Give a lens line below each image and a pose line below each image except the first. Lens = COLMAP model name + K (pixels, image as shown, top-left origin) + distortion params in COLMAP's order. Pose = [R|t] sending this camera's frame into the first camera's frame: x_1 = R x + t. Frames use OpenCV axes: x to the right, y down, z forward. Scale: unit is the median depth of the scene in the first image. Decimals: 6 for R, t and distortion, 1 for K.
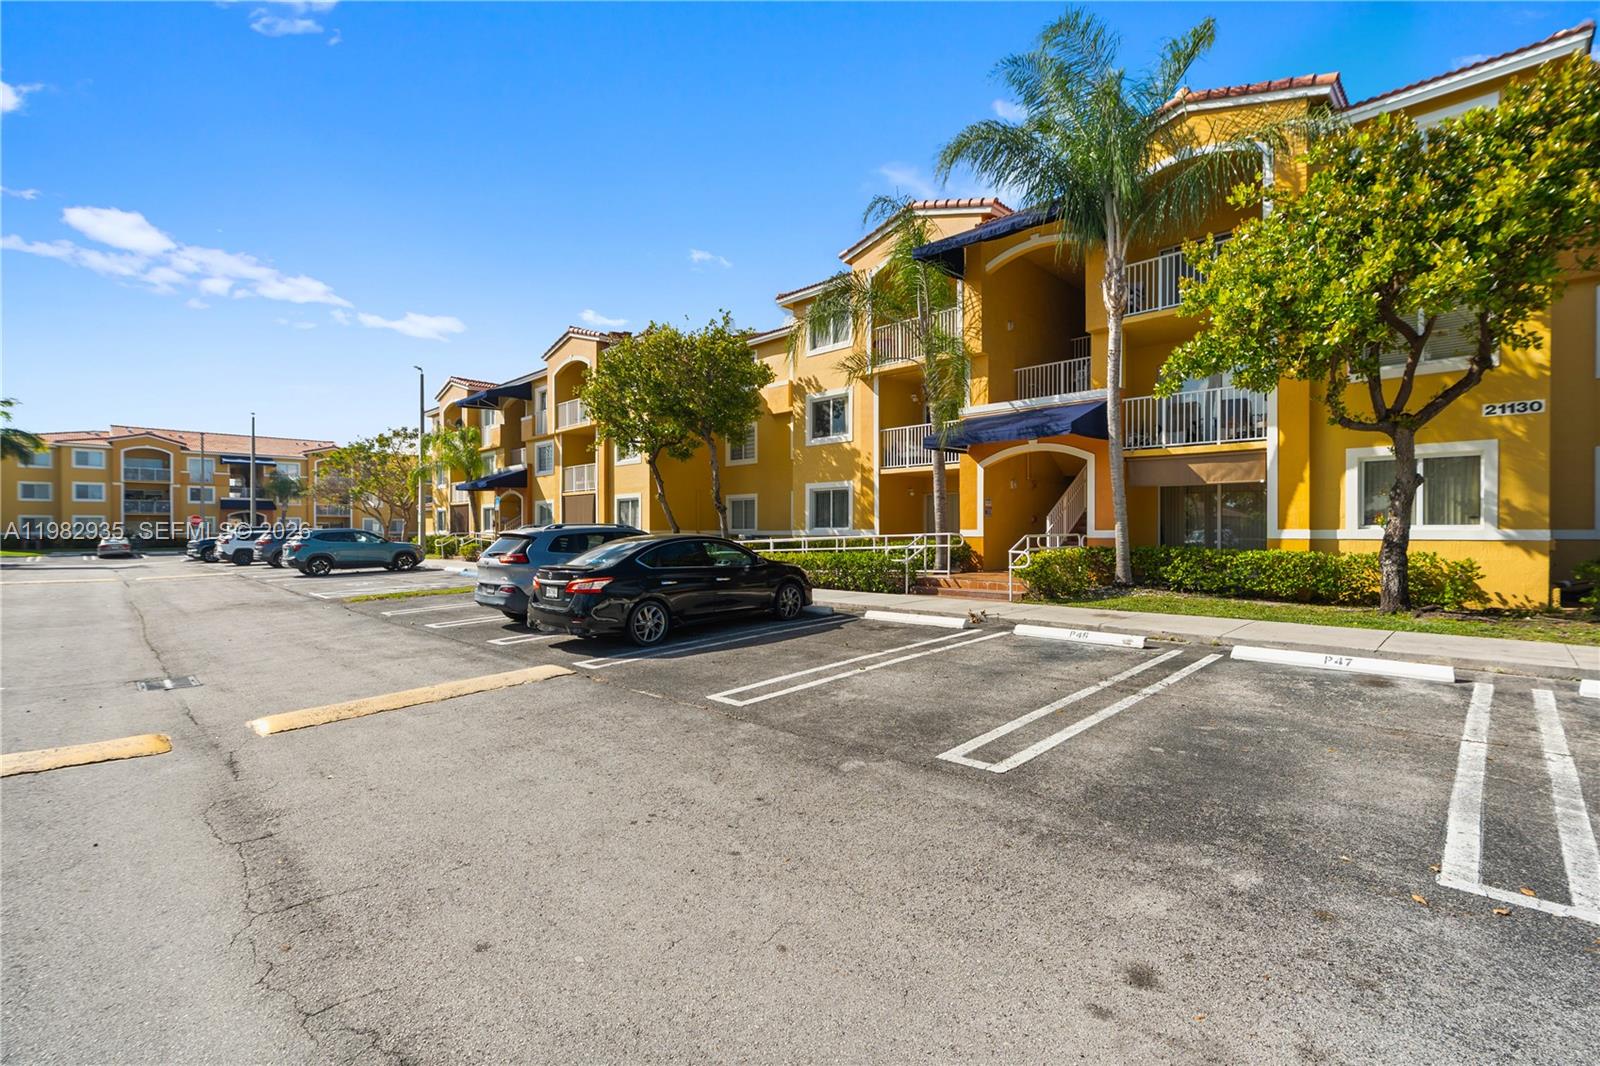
lens RADIAL K [[703.0, 0, 800.0], [0, 703.0, 533.0], [0, 0, 1]] dist [-0.000362, 0.000503]
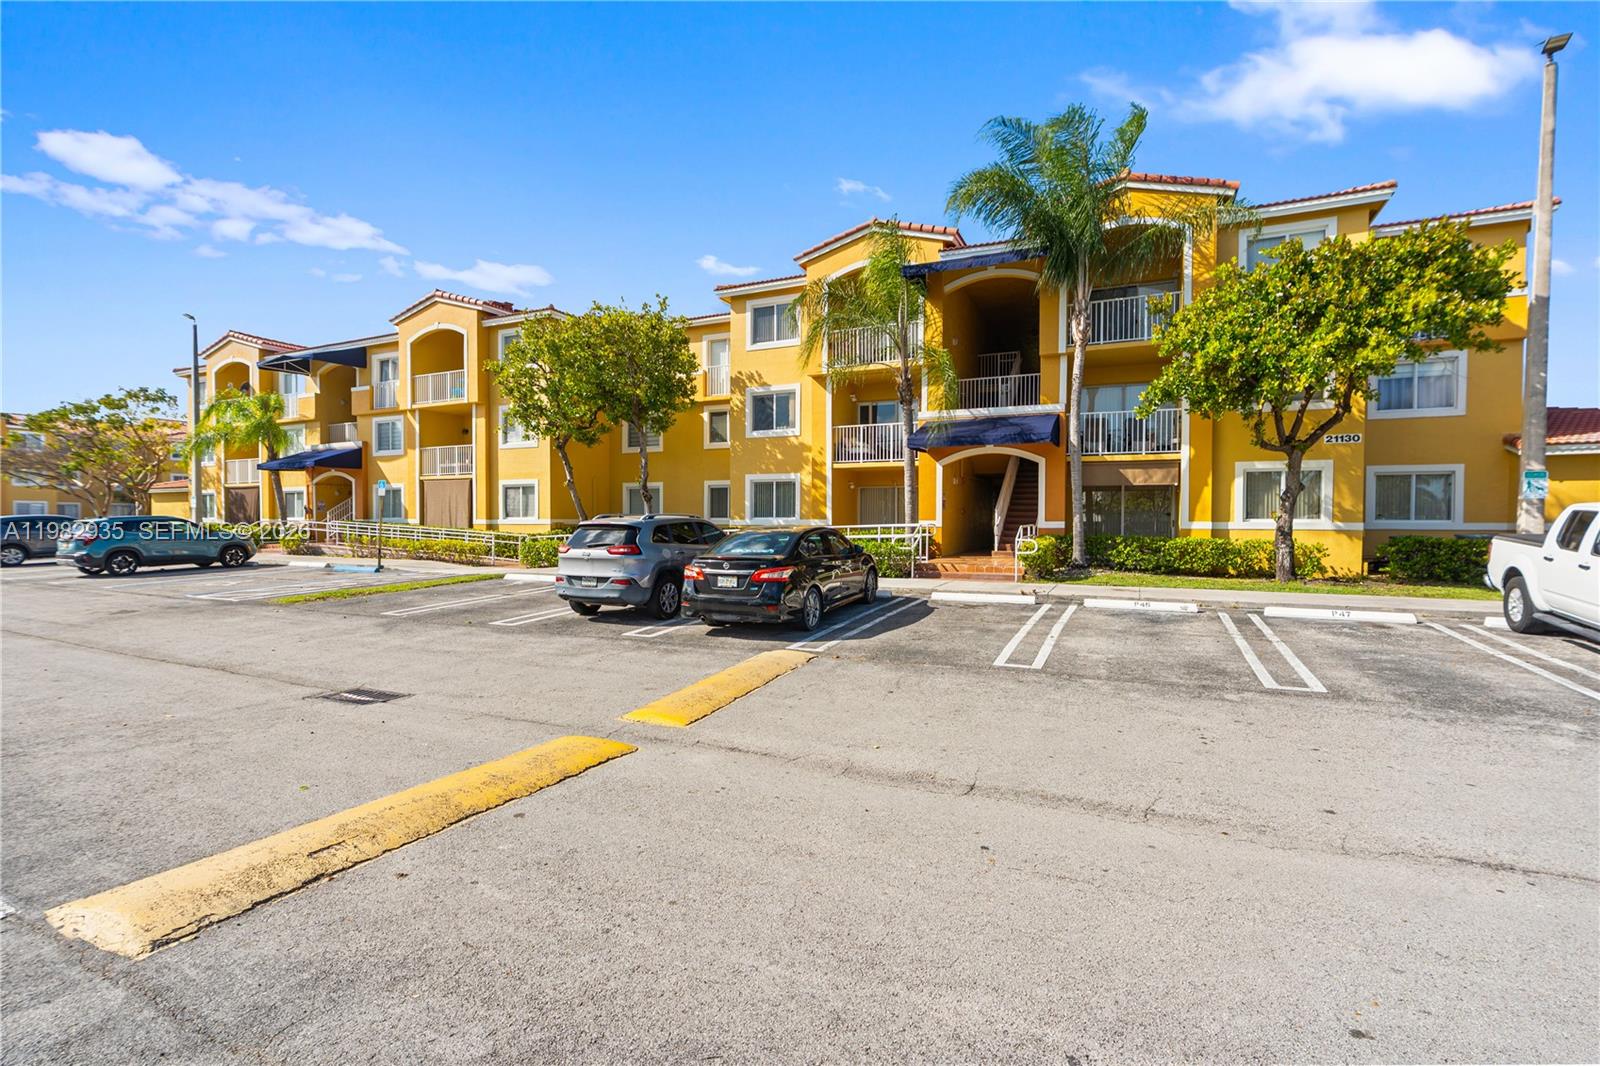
lens RADIAL K [[706.8, 0, 797.6], [0, 706.8, 537.2], [0, 0, 1]] dist [-0.003336, 0.000309]
pose [[0.944145, -0.005134, 0.329490, -0.335472], [-0.002605, 0.999731, 0.023041, -0.003451], [-0.329520, -0.022612, 0.943878, -0.003636]]
